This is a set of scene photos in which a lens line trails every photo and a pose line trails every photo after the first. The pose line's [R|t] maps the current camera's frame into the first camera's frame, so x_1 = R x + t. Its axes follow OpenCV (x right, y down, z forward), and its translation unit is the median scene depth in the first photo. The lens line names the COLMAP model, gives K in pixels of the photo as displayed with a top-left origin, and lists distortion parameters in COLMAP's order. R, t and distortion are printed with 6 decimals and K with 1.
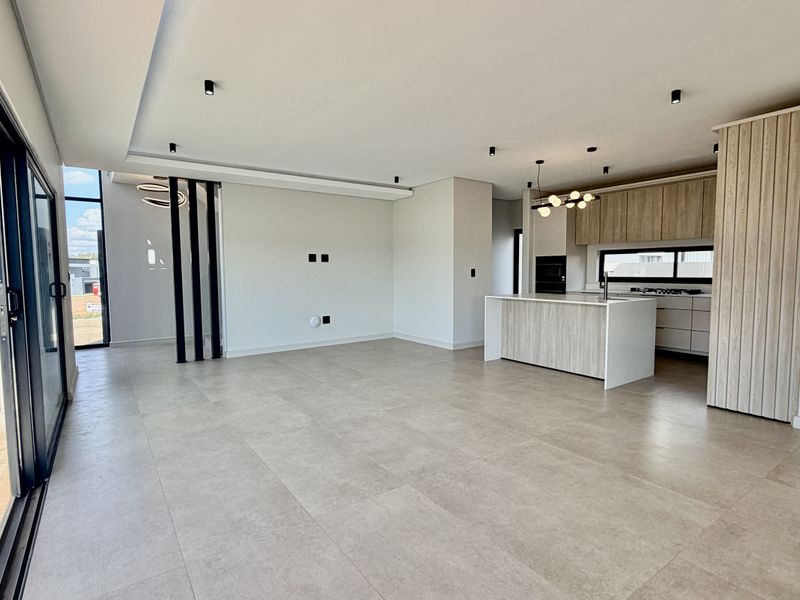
lens RADIAL K [[425.2, 0, 393.2], [0, 425.2, 300.9], [0, 0, 1]] dist [-0.001394, -0.001987]
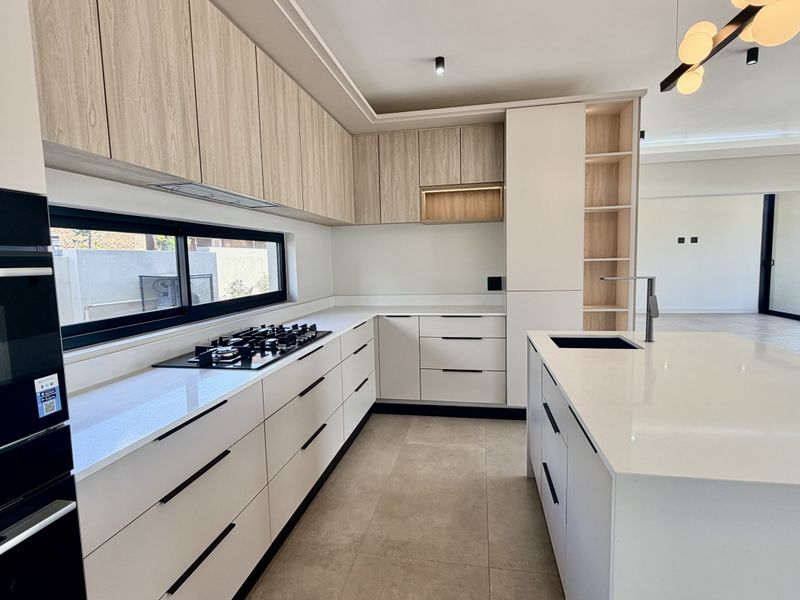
lens RADIAL K [[425.2, 0, 393.2], [0, 425.2, 300.9], [0, 0, 1]] dist [-0.001394, -0.001987]
pose [[-0.694125, -0.040753, 0.718700, 0.346338], [0.085110, 0.986747, 0.138151, -0.116025], [-0.714806, 0.157063, -0.681457, 1.363557]]
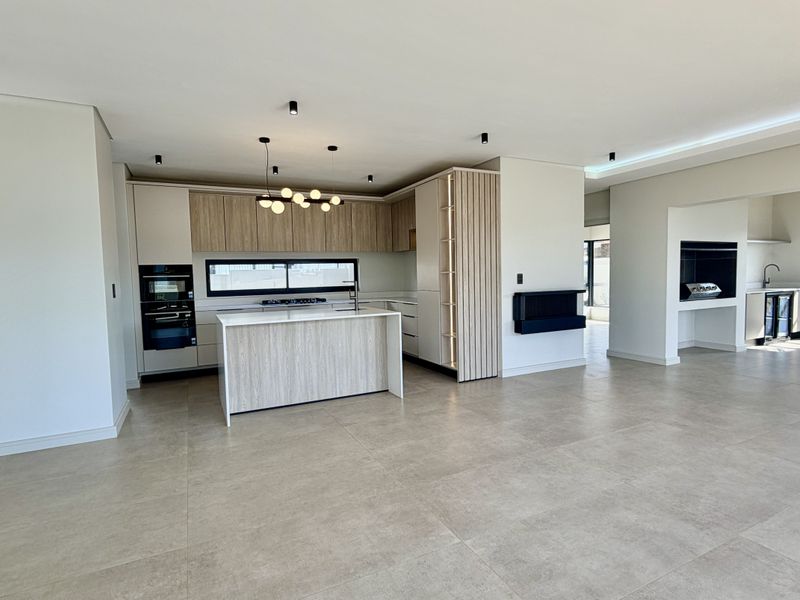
lens RADIAL K [[425.2, 0, 393.2], [0, 425.2, 300.9], [0, 0, 1]] dist [-0.001394, -0.001987]
pose [[0.150519, -0.056672, 0.986981, -0.402938], [0.094166, 0.994638, 0.042751, -0.054140], [-0.984112, 0.086505, 0.155048, 0.711039]]
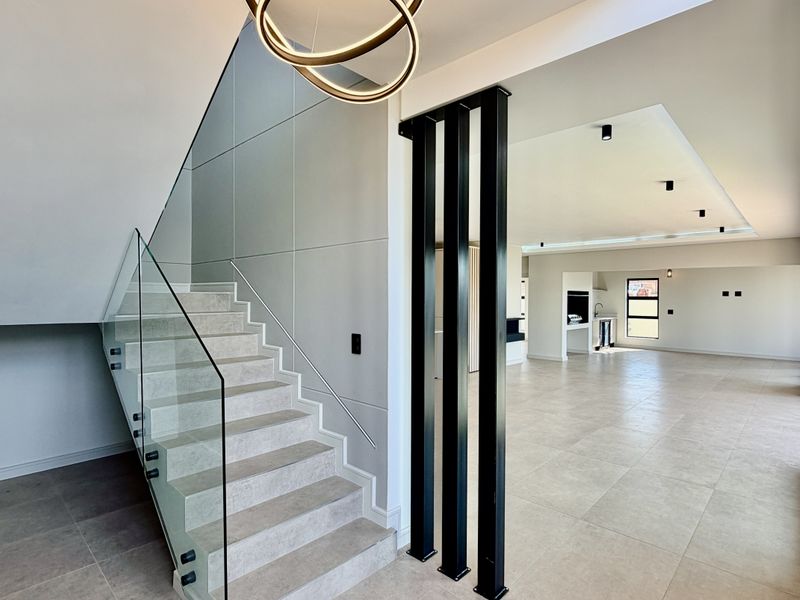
lens RADIAL K [[425.2, 0, 393.2], [0, 425.2, 300.9], [0, 0, 1]] dist [-0.001394, -0.001987]
pose [[-0.198025, -0.003097, 0.980192, -0.951742], [0.068068, 0.997537, 0.016904, -0.131558], [-0.977831, 0.070067, -0.197326, 1.300840]]
